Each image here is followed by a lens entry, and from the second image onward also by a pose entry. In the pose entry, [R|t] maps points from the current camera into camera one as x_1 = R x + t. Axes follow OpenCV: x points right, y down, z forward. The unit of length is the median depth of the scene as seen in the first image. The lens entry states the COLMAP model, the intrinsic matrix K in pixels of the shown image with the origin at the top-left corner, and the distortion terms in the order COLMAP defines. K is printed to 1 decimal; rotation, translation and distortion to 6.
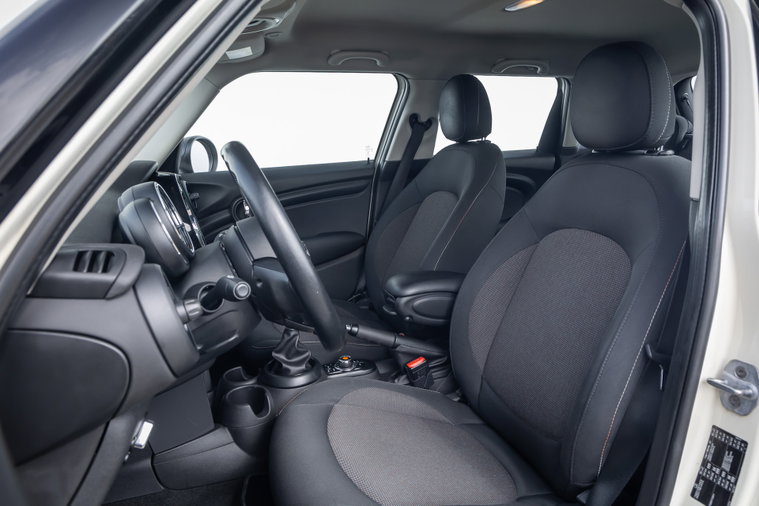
lens RADIAL K [[517.9, 0, 378.8], [0, 517.9, 254.1], [0, 0, 1]] dist [0.007980, 0.003215]
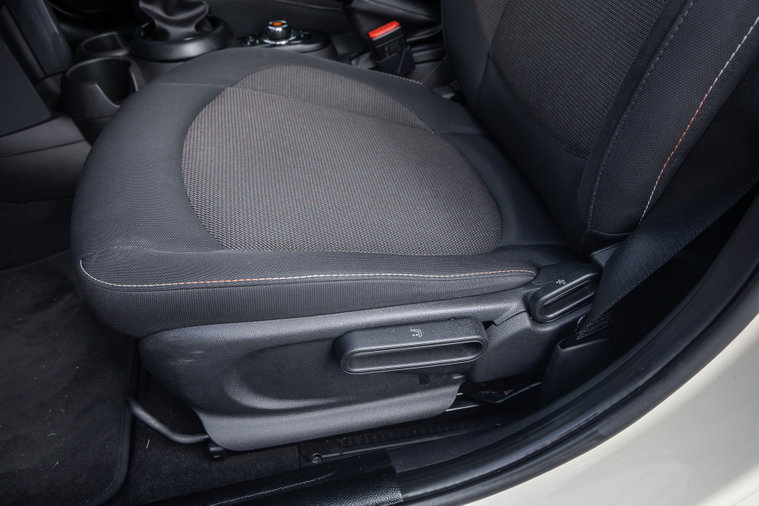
lens RADIAL K [[579.5, 0, 380.5], [0, 579.5, 253.6], [0, 0, 1]] dist [-0.008122, -0.009163]
pose [[0.993519, 0.067010, -0.091817, 0.148270], [-0.016673, 0.884928, 0.465429, 0.129584], [0.112440, -0.460881, 0.880310, 0.303046]]
